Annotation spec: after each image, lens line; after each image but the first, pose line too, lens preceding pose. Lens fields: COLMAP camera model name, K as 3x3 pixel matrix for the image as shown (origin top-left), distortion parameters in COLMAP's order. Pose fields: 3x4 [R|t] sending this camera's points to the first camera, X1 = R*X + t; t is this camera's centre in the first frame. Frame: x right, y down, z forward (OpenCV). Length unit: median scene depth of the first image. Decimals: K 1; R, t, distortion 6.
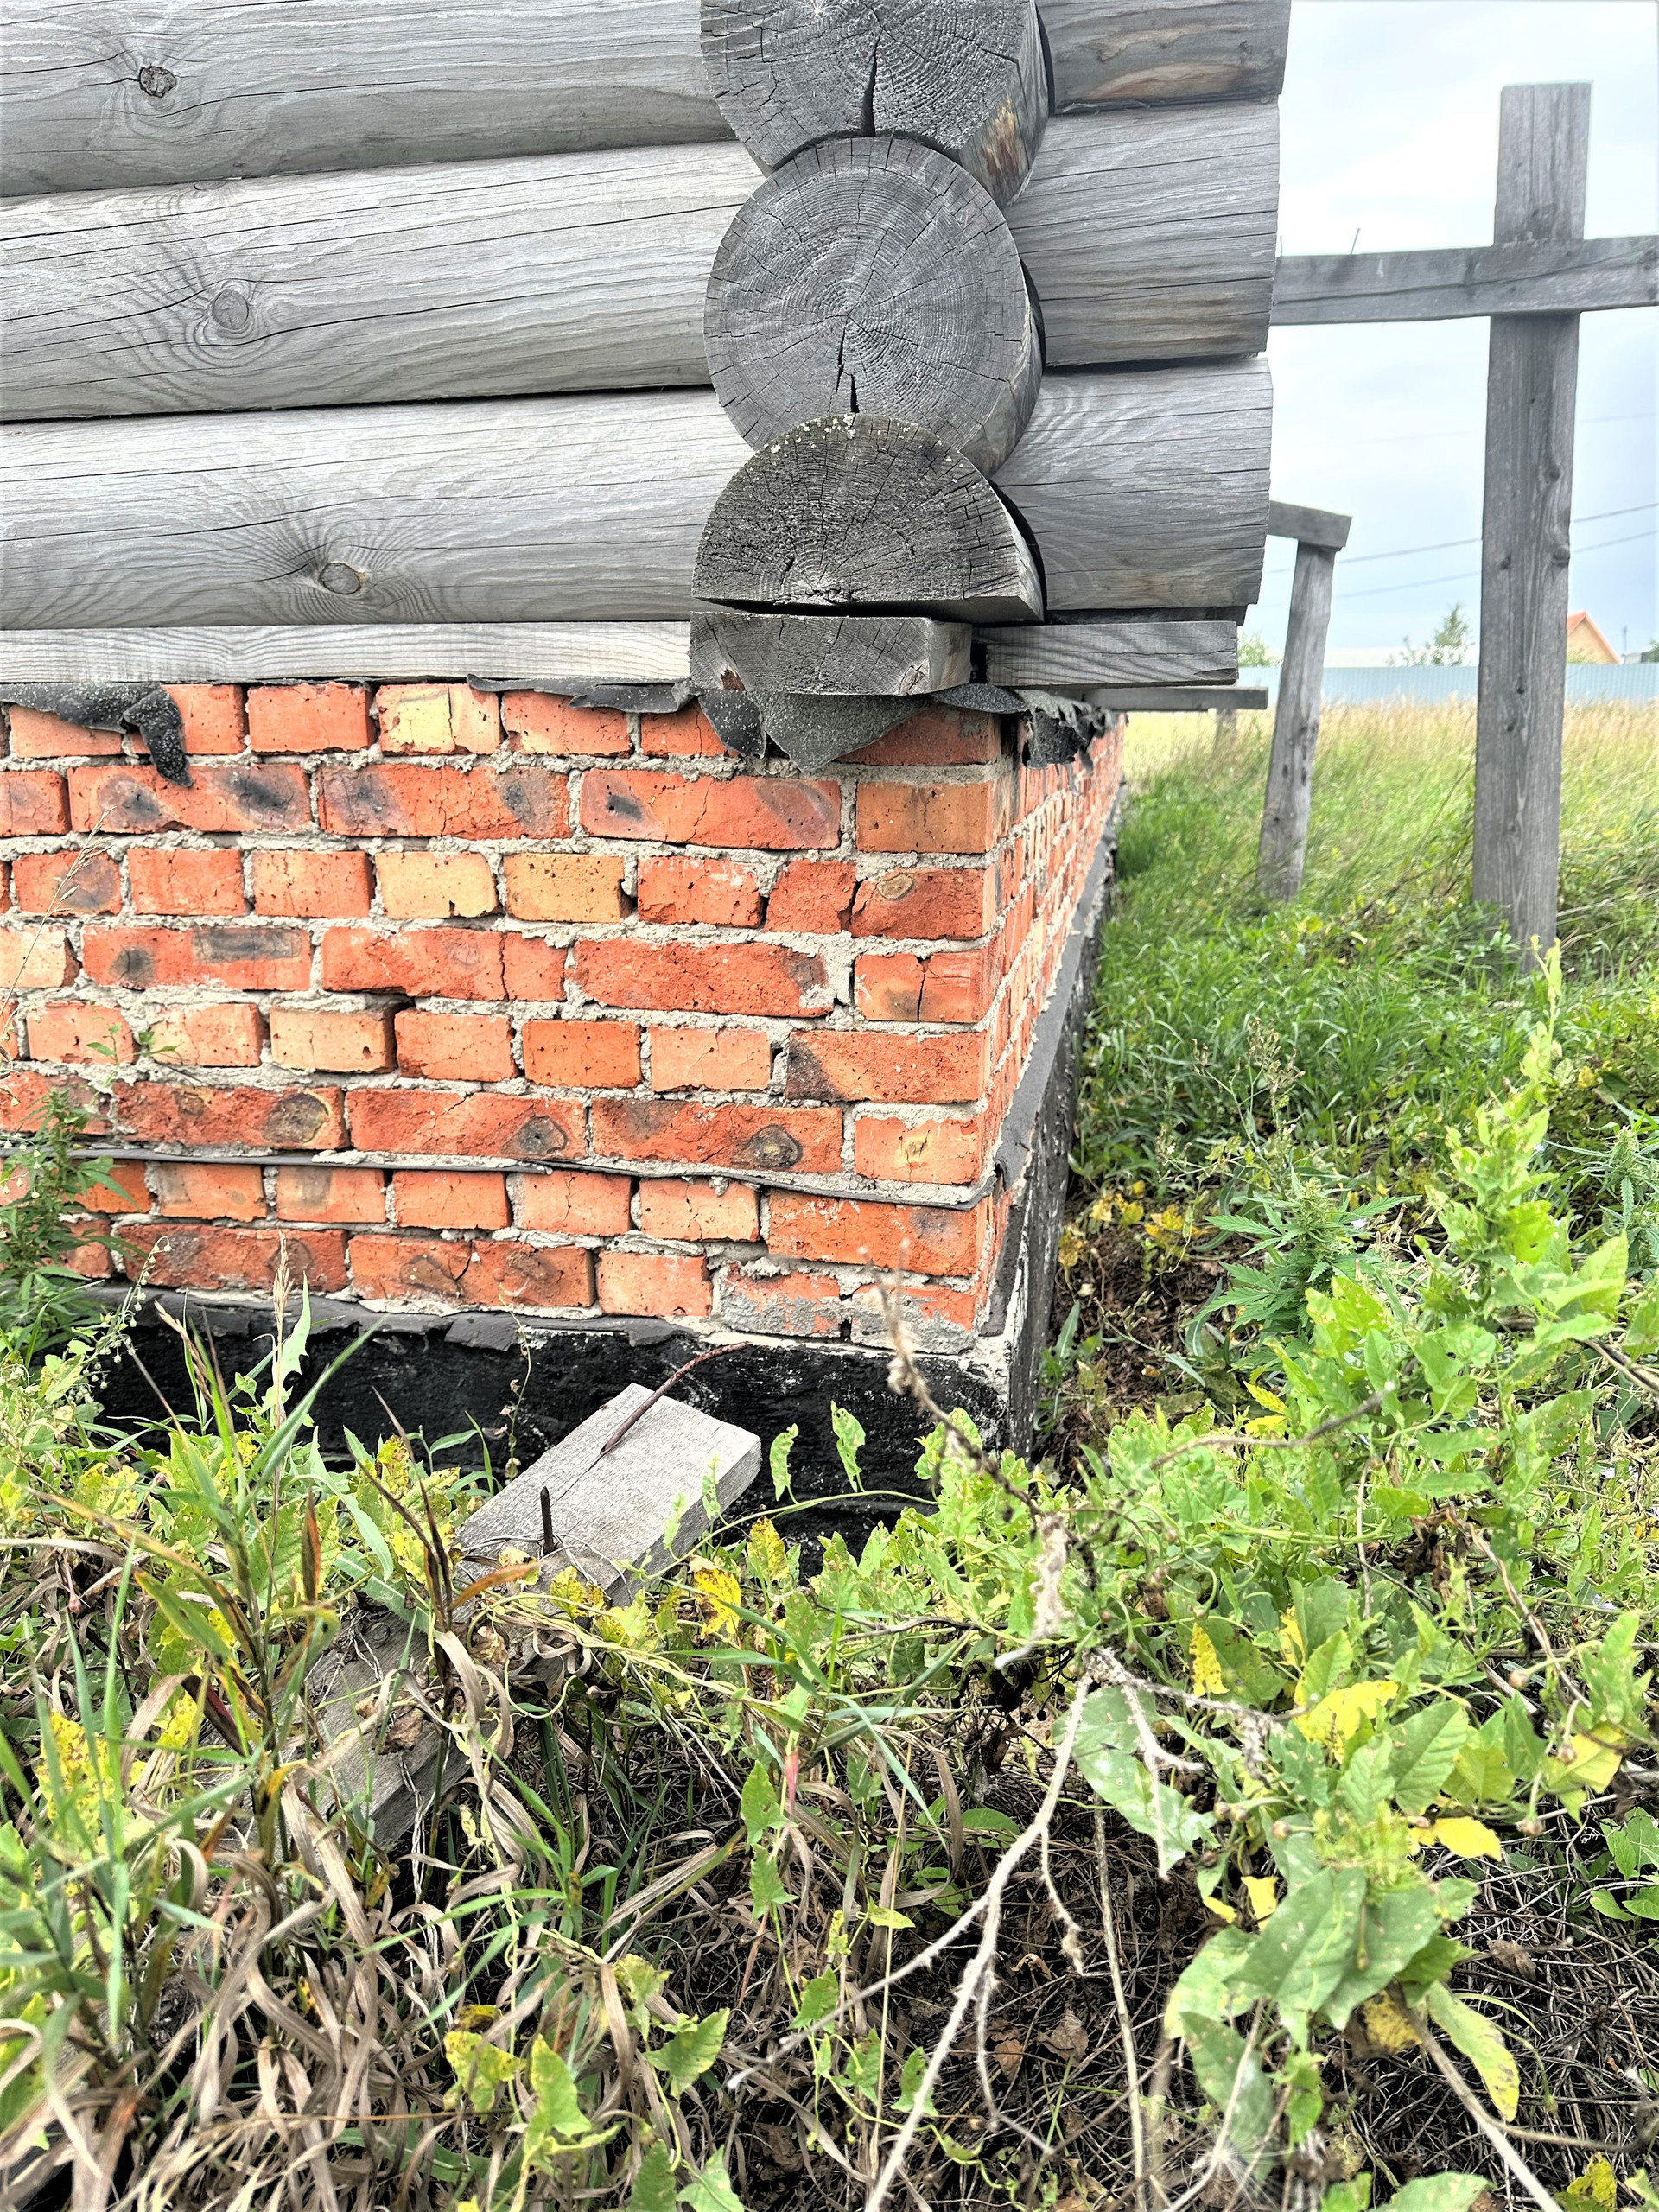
lens RADIAL K [[1547.0, 0, 830.9], [0, 1547.0, 1102.2], [0, 0, 1]] dist [0.063197, -0.065176]
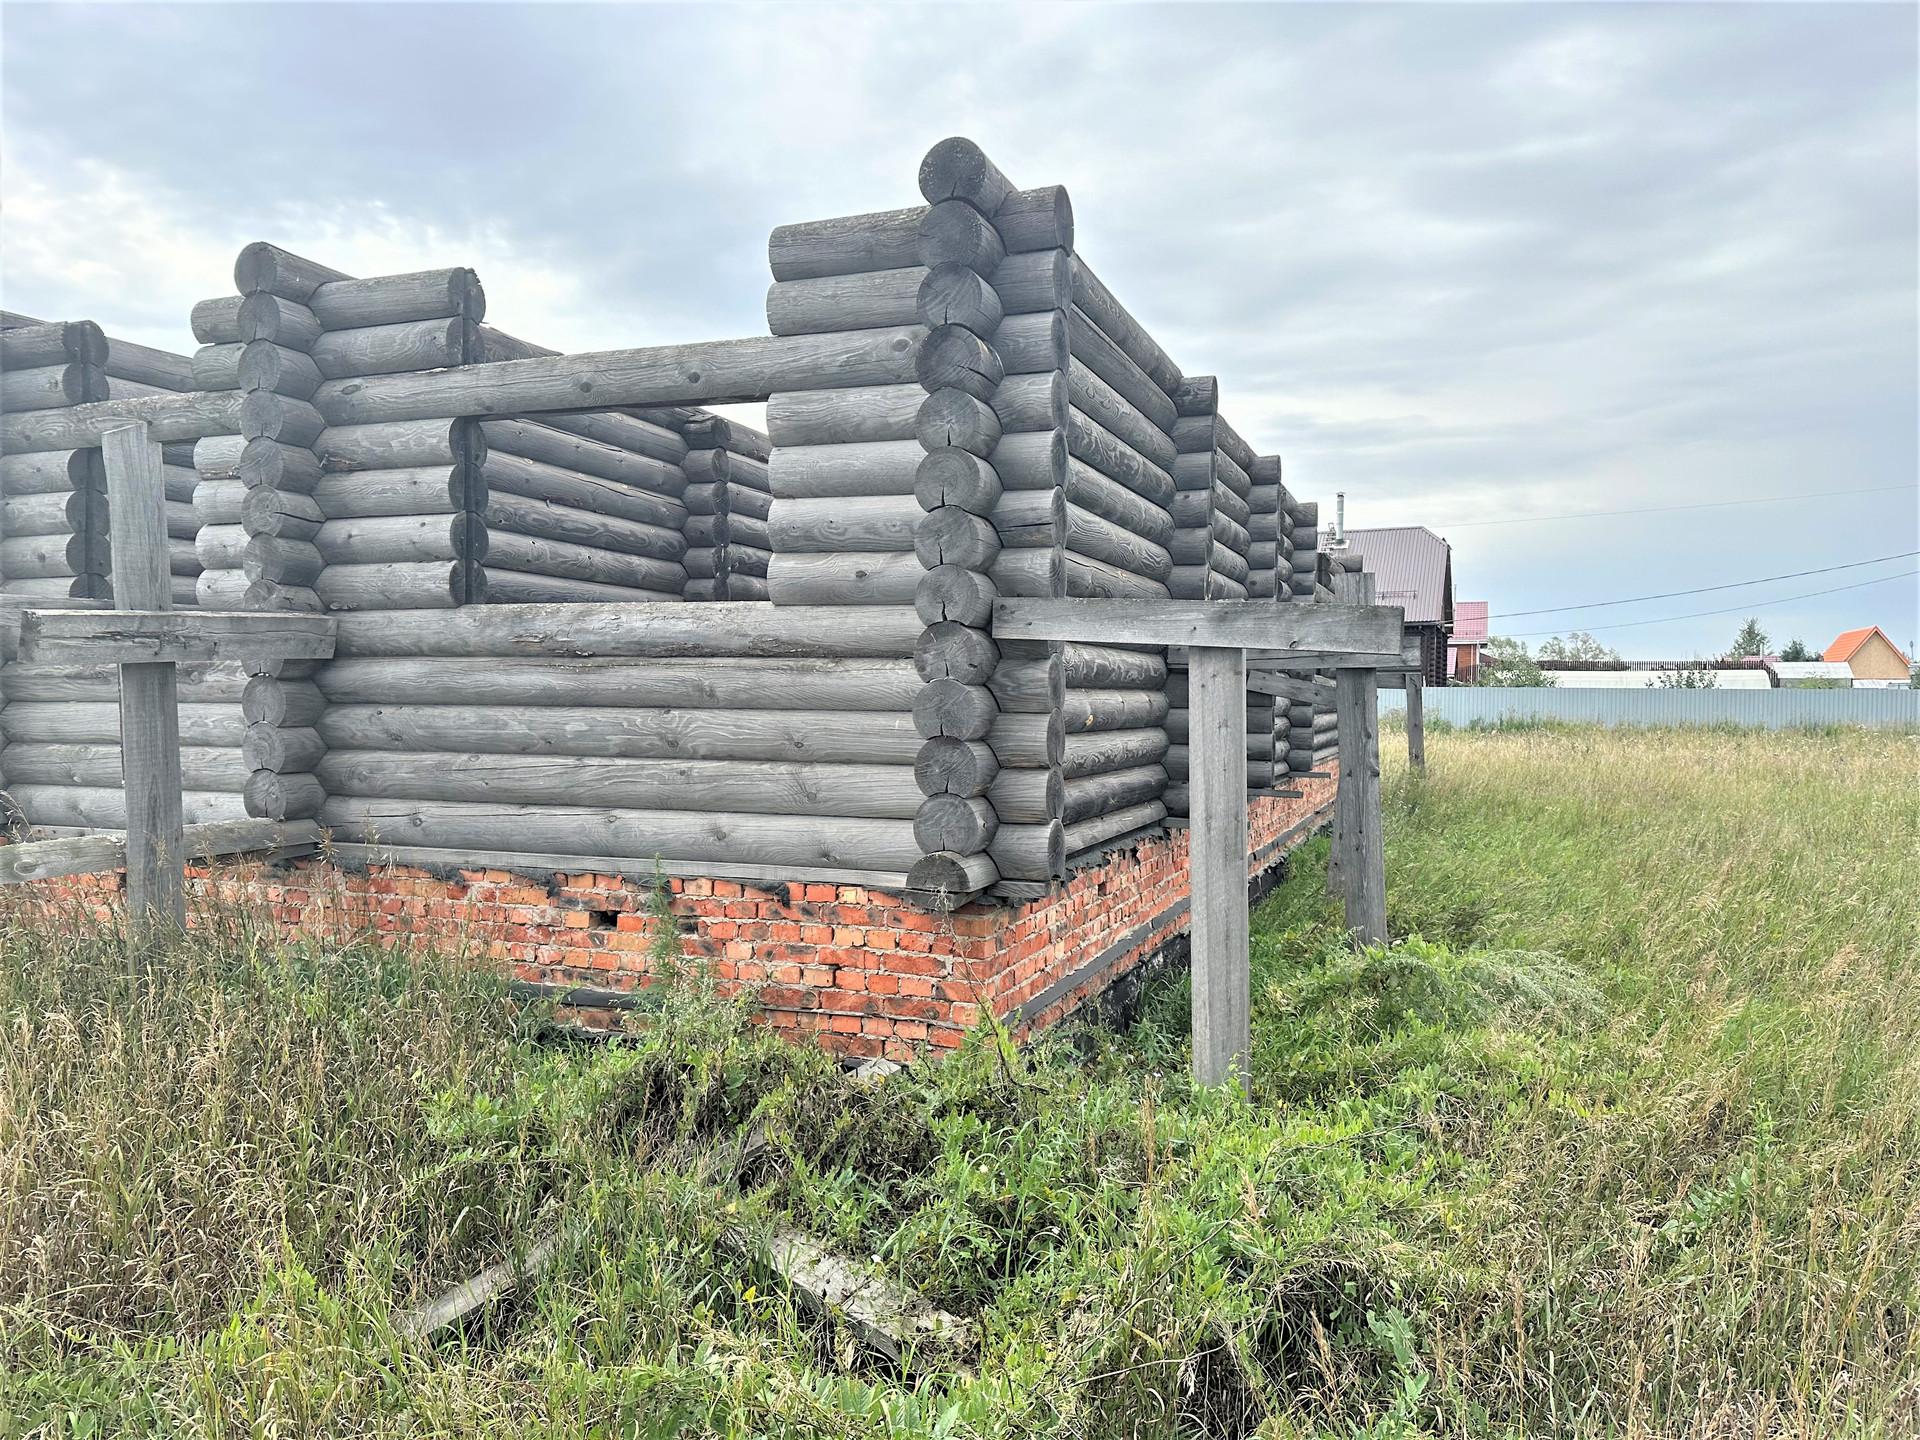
lens RADIAL K [[1342.8, 0, 951.5], [0, 1342.8, 707.6], [0, 0, 1]] dist [0.063197, -0.065176]
pose [[0.983397, 0.013116, -0.180990, 0.581888], [-0.055410, 0.971454, -0.230667, 0.059977], [0.172798, 0.236866, 0.956052, -2.242835]]
